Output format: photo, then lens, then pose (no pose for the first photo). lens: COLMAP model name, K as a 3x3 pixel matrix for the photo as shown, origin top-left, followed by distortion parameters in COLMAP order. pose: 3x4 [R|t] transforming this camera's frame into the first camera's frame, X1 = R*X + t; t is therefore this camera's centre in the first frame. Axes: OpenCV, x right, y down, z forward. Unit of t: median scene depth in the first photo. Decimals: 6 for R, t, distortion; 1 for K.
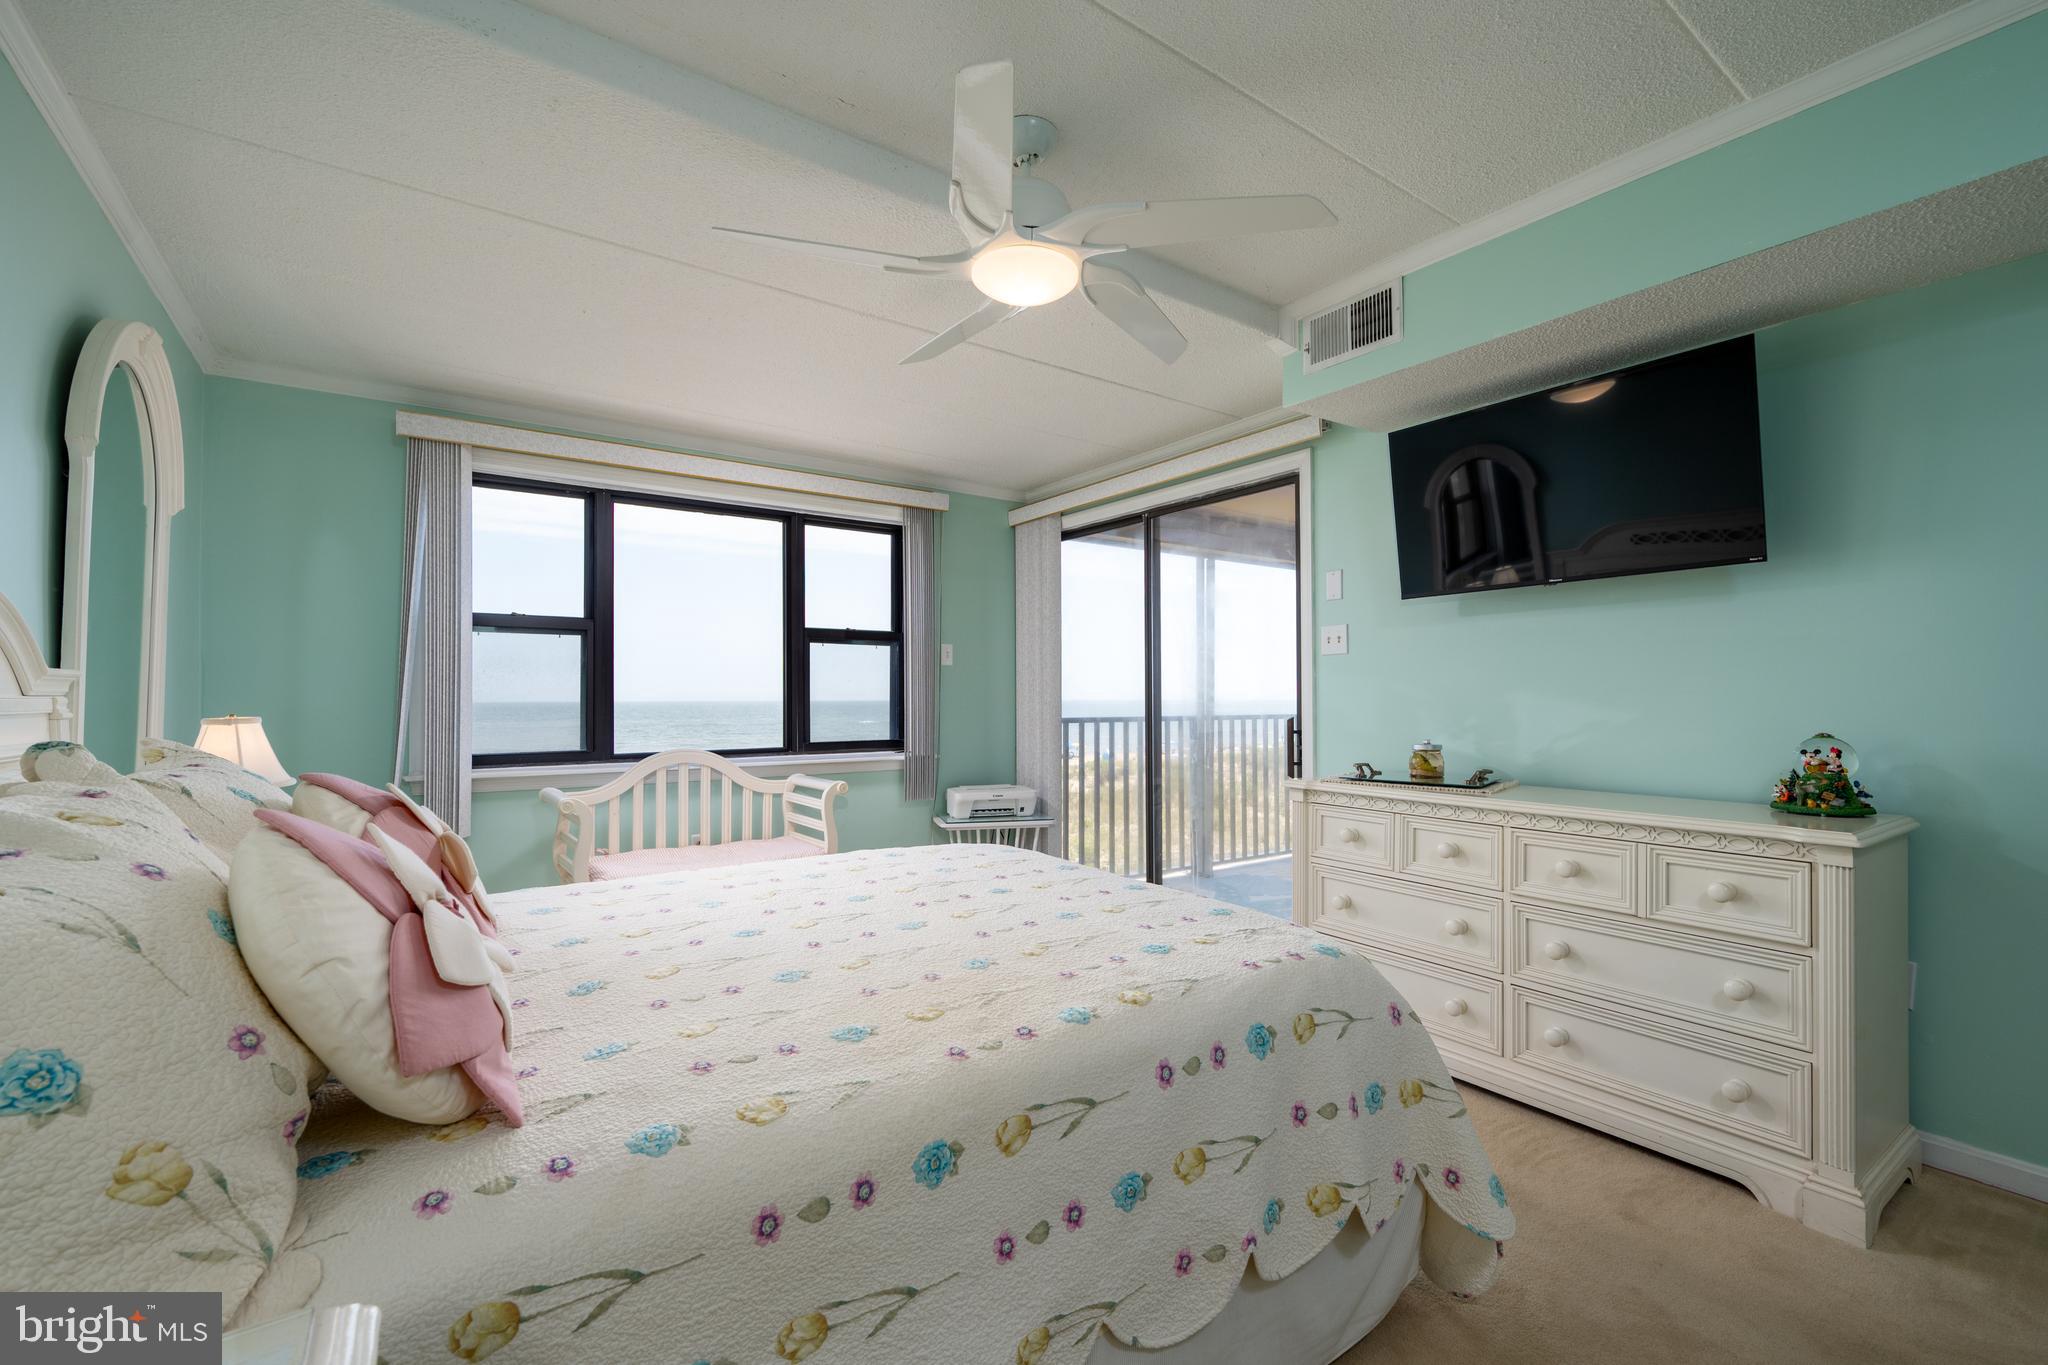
lens RADIAL K [[876.6, 0, 1029.4], [0, 876.6, 699.7], [0, 0, 1]] dist [0.000614, -0.001729]
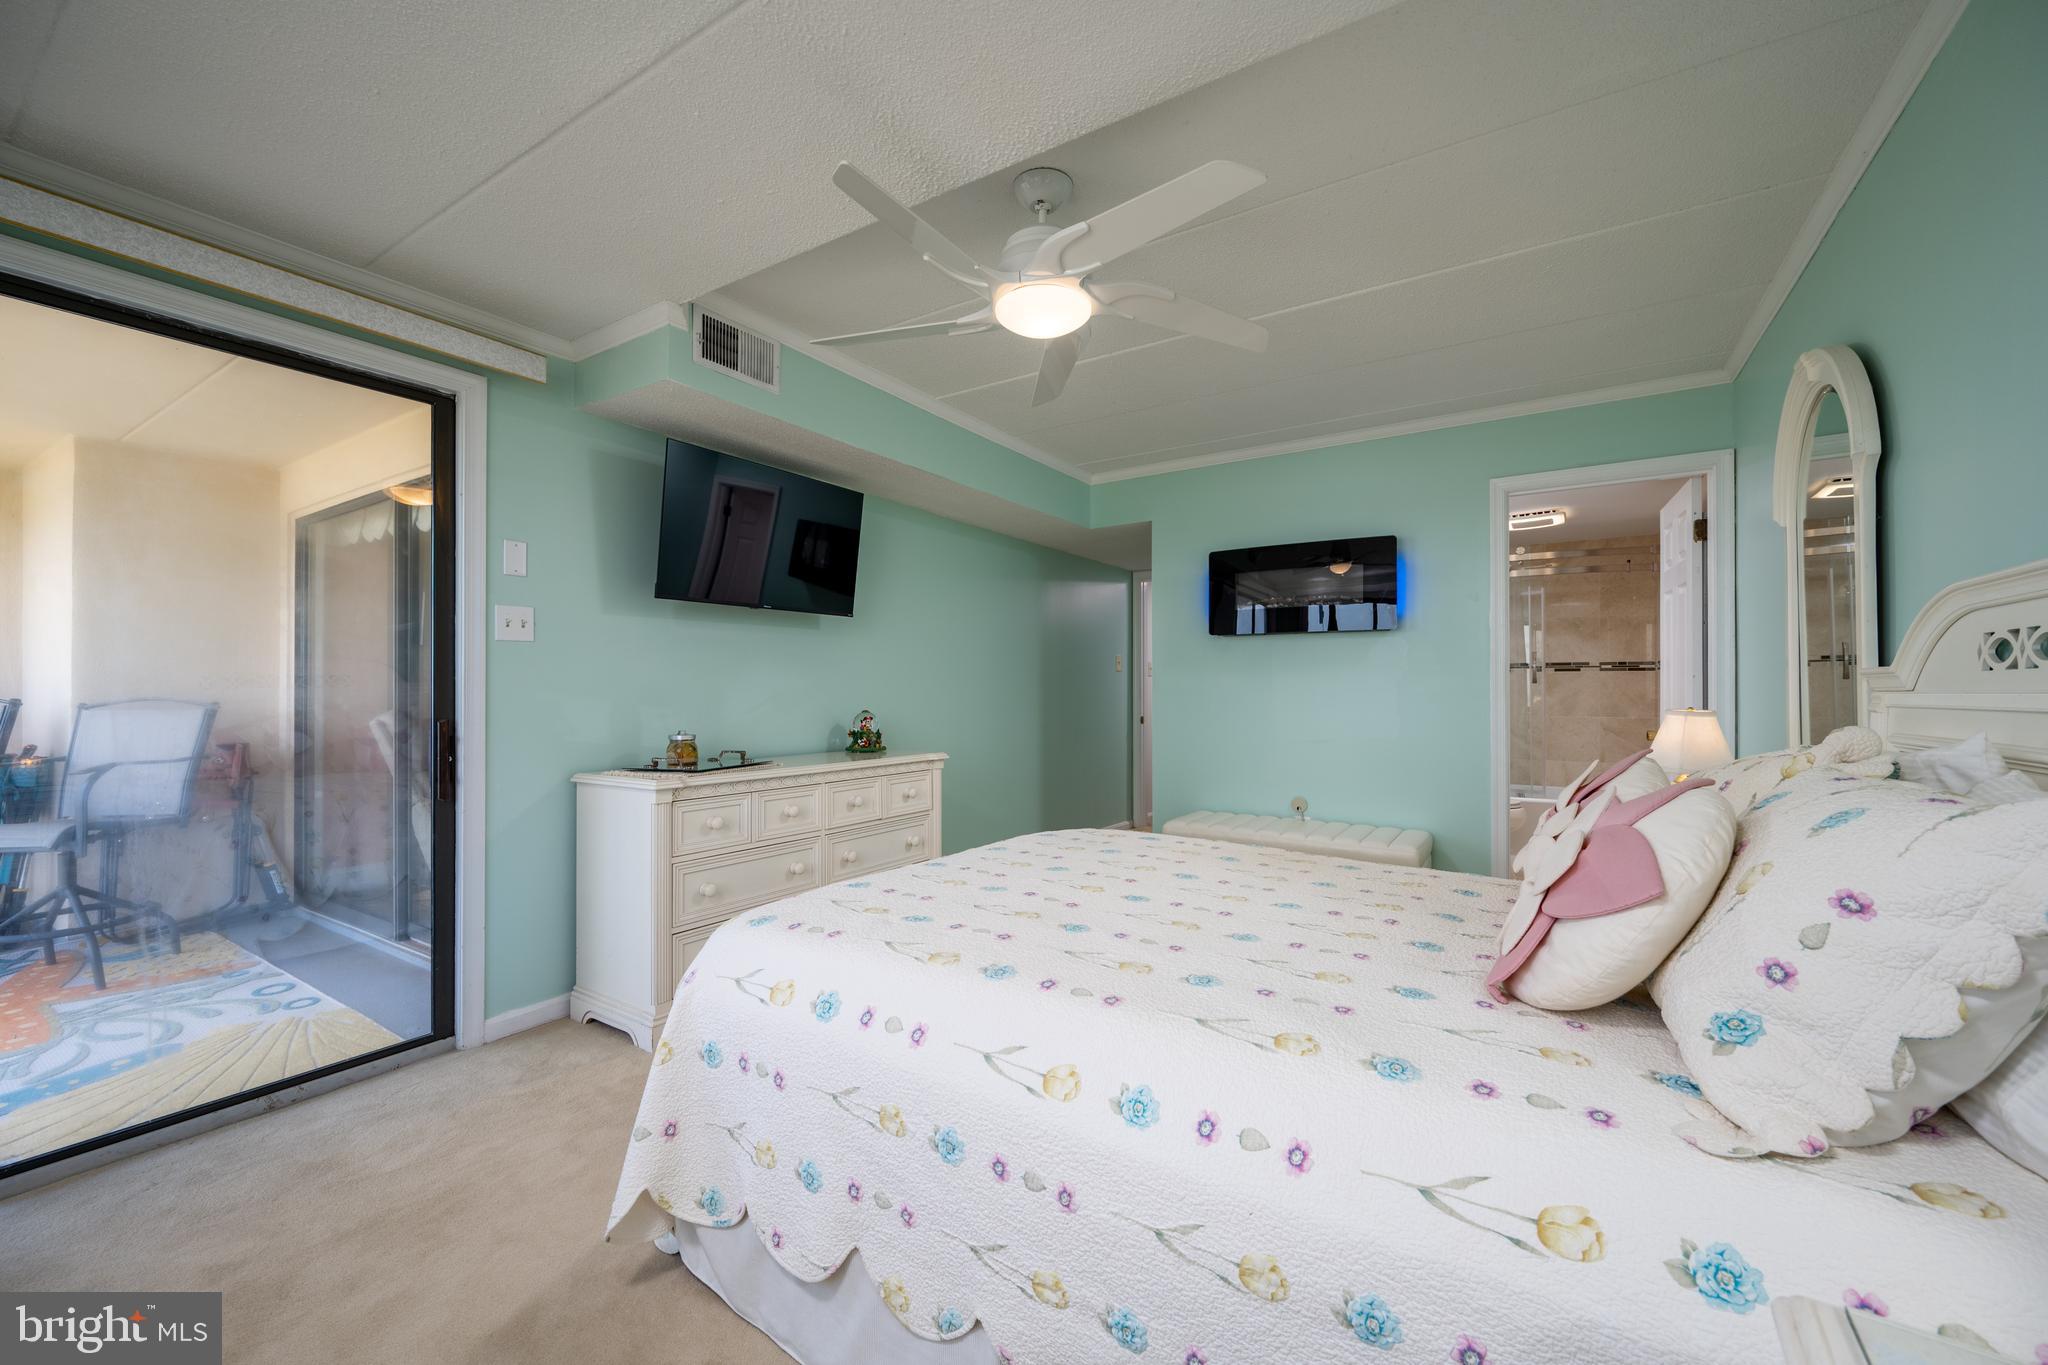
lens RADIAL K [[808.6, 0, 1024.5], [0, 808.6, 682.4], [0, 0, 1]] dist [0.000989, 0.000076]
pose [[-0.387078, 0.002672, 0.922043, -0.280837], [-0.000330, 0.999995, -0.003037, -0.005277], [-0.922047, -0.001480, -0.387075, 0.432805]]
